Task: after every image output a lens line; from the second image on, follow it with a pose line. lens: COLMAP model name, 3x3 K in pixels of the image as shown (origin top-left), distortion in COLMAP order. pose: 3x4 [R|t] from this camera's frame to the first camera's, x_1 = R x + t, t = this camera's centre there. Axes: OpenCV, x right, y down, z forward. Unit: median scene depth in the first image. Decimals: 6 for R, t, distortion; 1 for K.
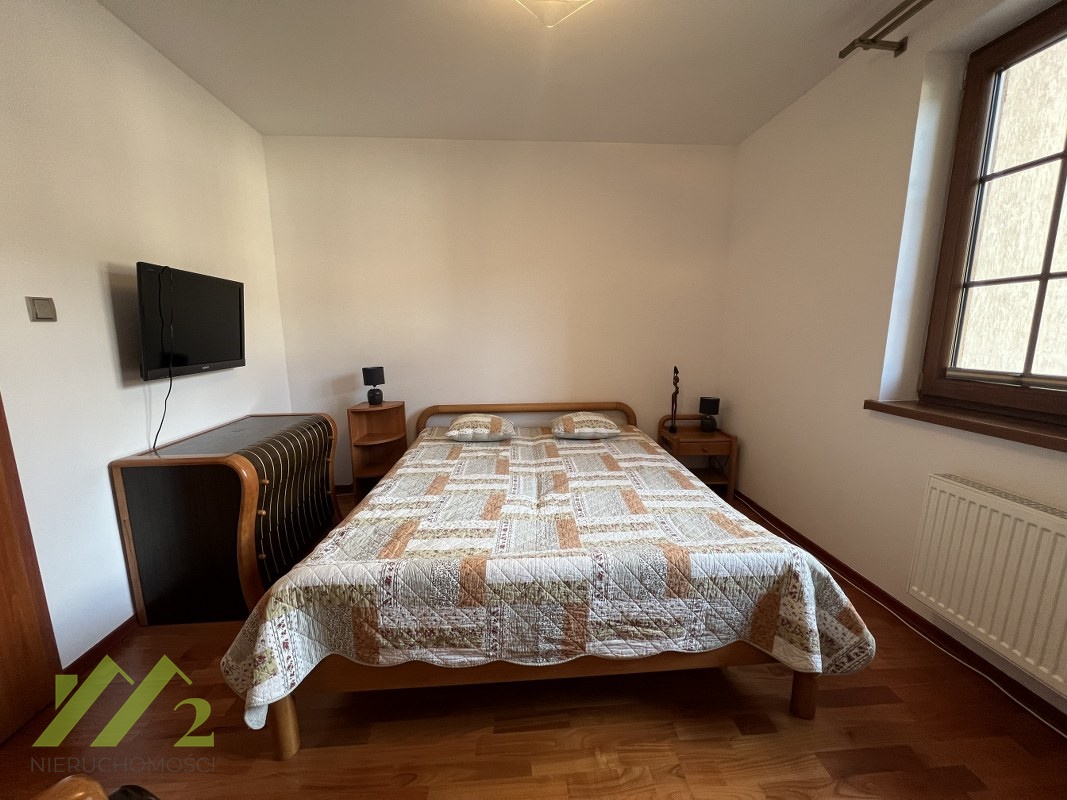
lens RADIAL K [[430.5, 0, 537.0], [0, 430.5, 406.8], [0, 0, 1]] dist [-0.000944, 0.000122]
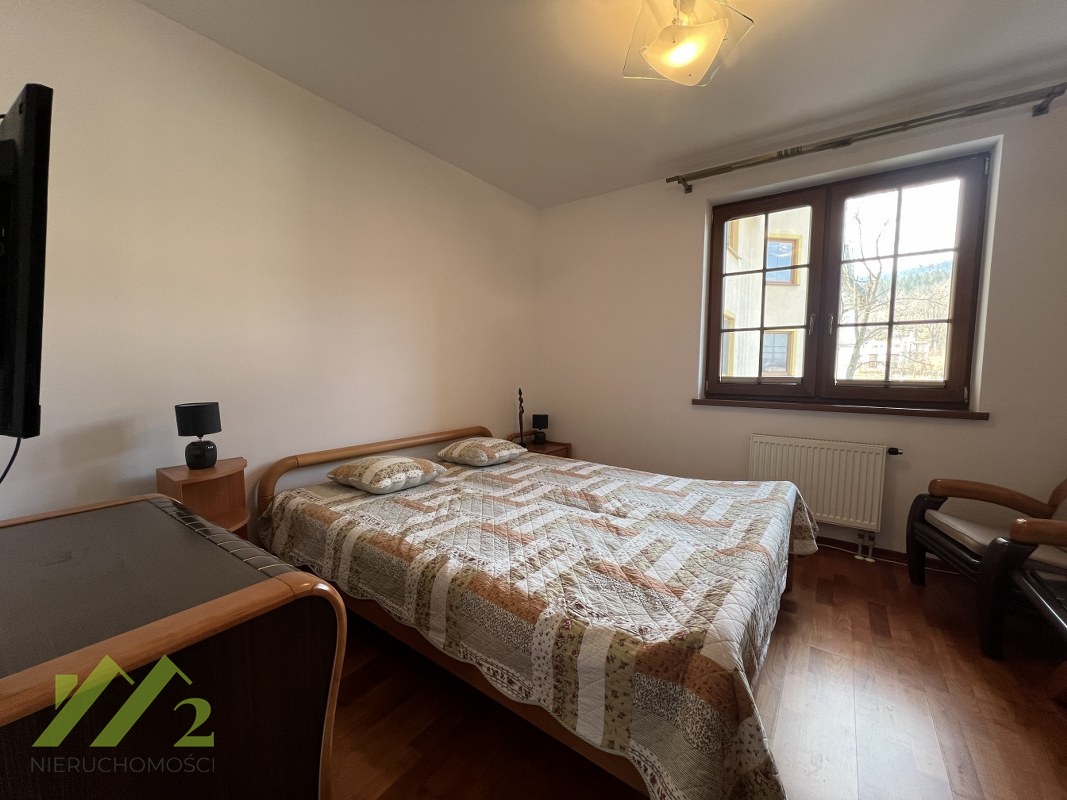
lens RADIAL K [[430.5, 0, 537.0], [0, 430.5, 406.8], [0, 0, 1]] dist [-0.000944, 0.000122]
pose [[0.633901, -0.063310, 0.770819, -0.710845], [0.129968, 0.991191, -0.025473, -0.018838], [-0.762416, 0.116329, 0.636545, 0.380168]]
